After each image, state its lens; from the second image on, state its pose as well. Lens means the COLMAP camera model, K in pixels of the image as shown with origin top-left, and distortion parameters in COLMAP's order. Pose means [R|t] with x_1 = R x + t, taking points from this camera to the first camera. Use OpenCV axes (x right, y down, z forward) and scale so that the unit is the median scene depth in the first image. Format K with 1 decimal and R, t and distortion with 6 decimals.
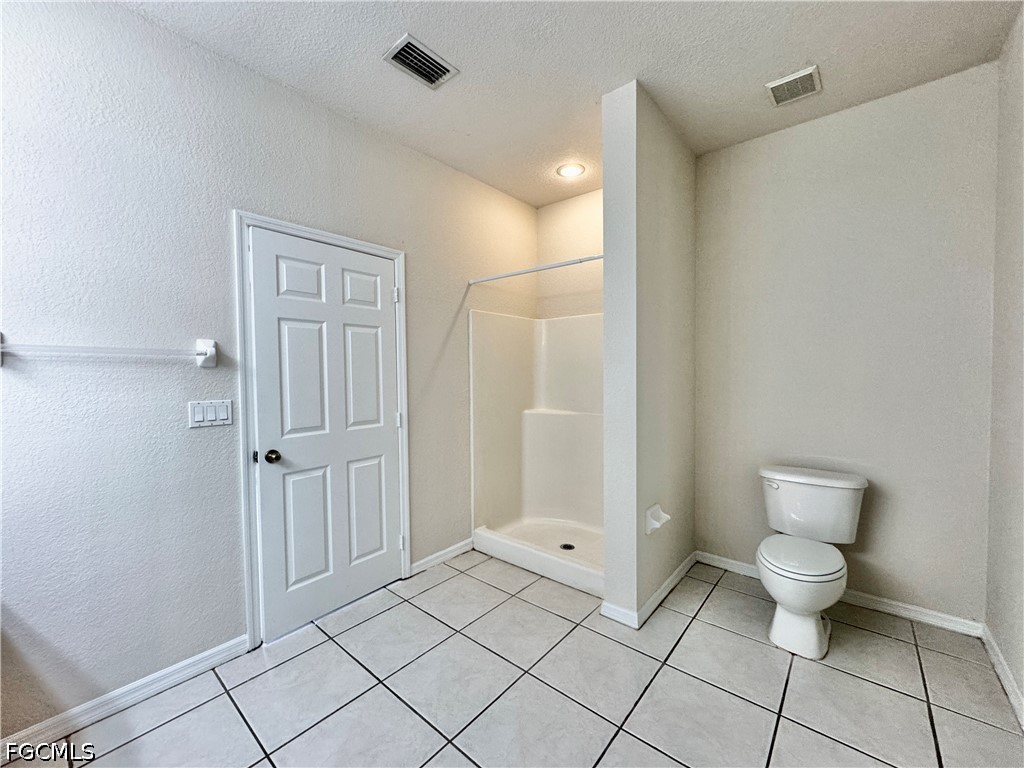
lens RADIAL K [[409.4, 0, 505.0], [0, 409.4, 388.7], [0, 0, 1]] dist [-0.004444, 0.000560]
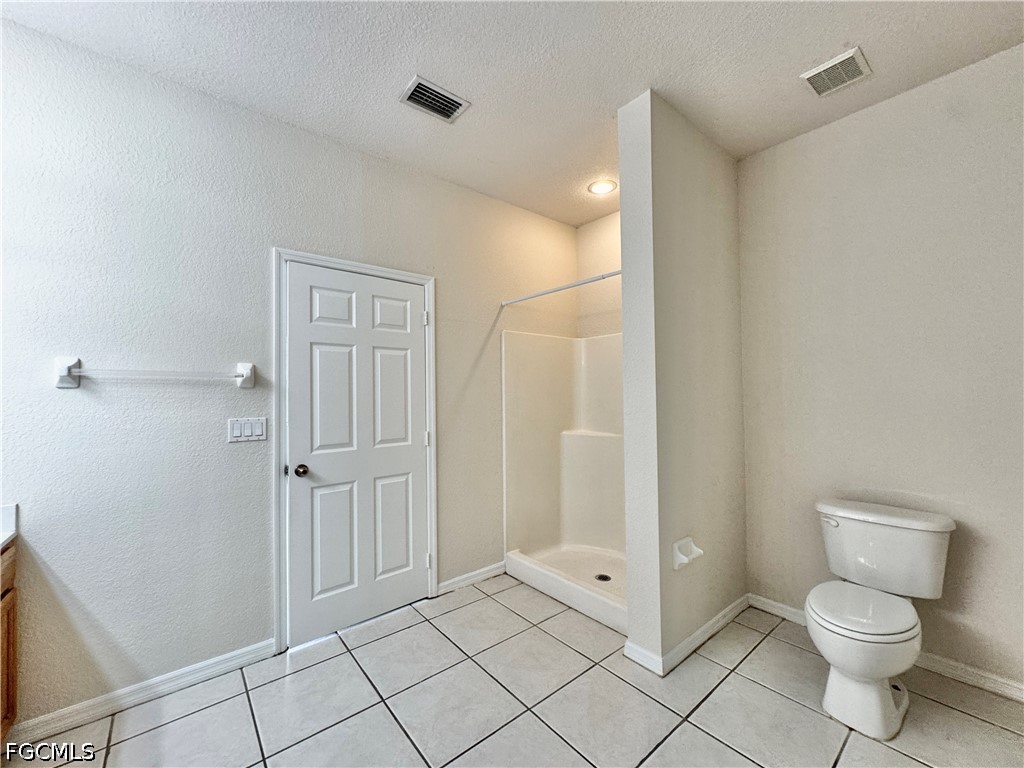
lens RADIAL K [[409.4, 0, 506.8], [0, 409.4, 389.5], [0, 0, 1]] dist [-0.004444, 0.000560]
pose [[0.984747, -0.004442, -0.173937, 0.144882], [-0.004350, 0.998733, -0.050132, 0.004114], [0.173939, 0.050124, 0.983480, 0.024054]]
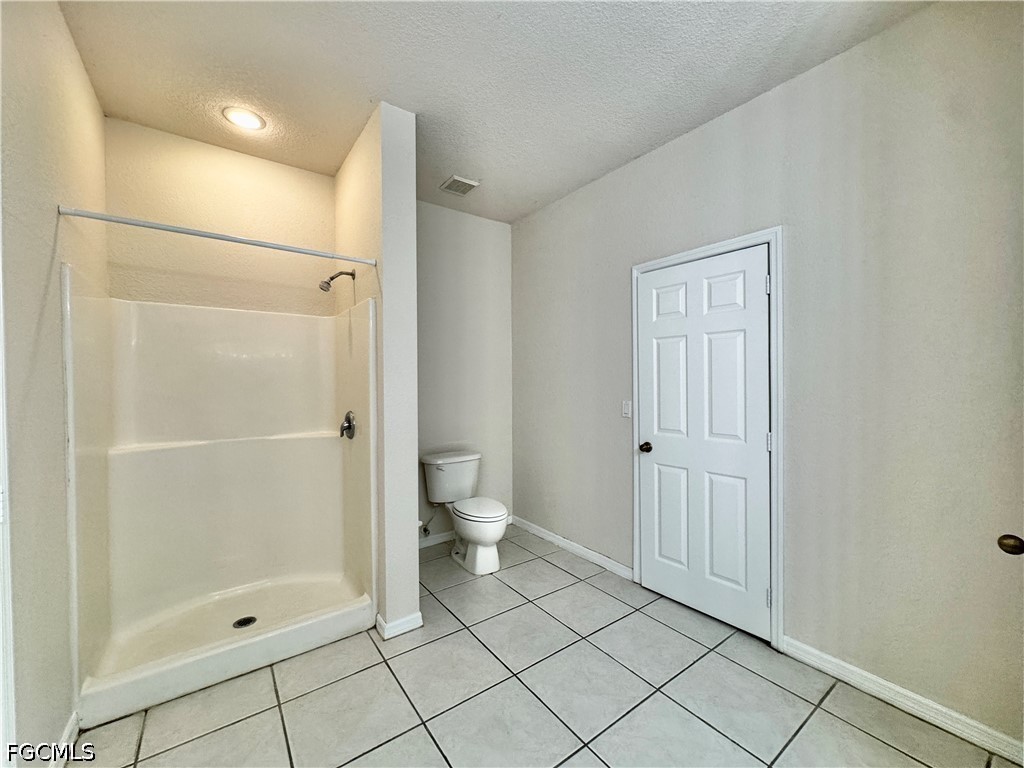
lens RADIAL K [[409.4, 0, 516.9], [0, 409.4, 388.0], [0, 0, 1]] dist [-0.004444, 0.000560]
pose [[0.225250, -0.010563, 0.974244, -0.647000], [0.043887, 0.999036, 0.000684, -0.017643], [-0.973312, 0.042603, 0.225496, 0.493980]]
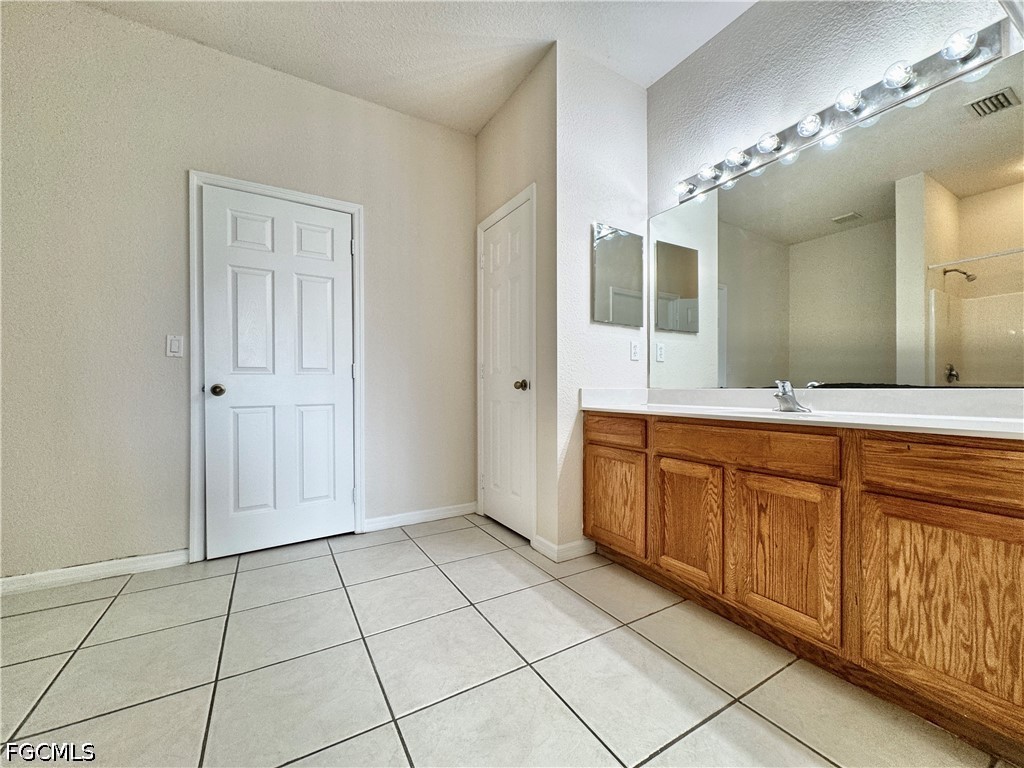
lens RADIAL K [[409.4, 0, 514.4], [0, 409.4, 385.2], [0, 0, 1]] dist [-0.004444, 0.000560]
pose [[-0.948239, 0.013513, 0.317270, -0.425971], [0.025174, 0.999149, 0.032686, 0.144123], [-0.316558, 0.038981, -0.947772, 1.121823]]
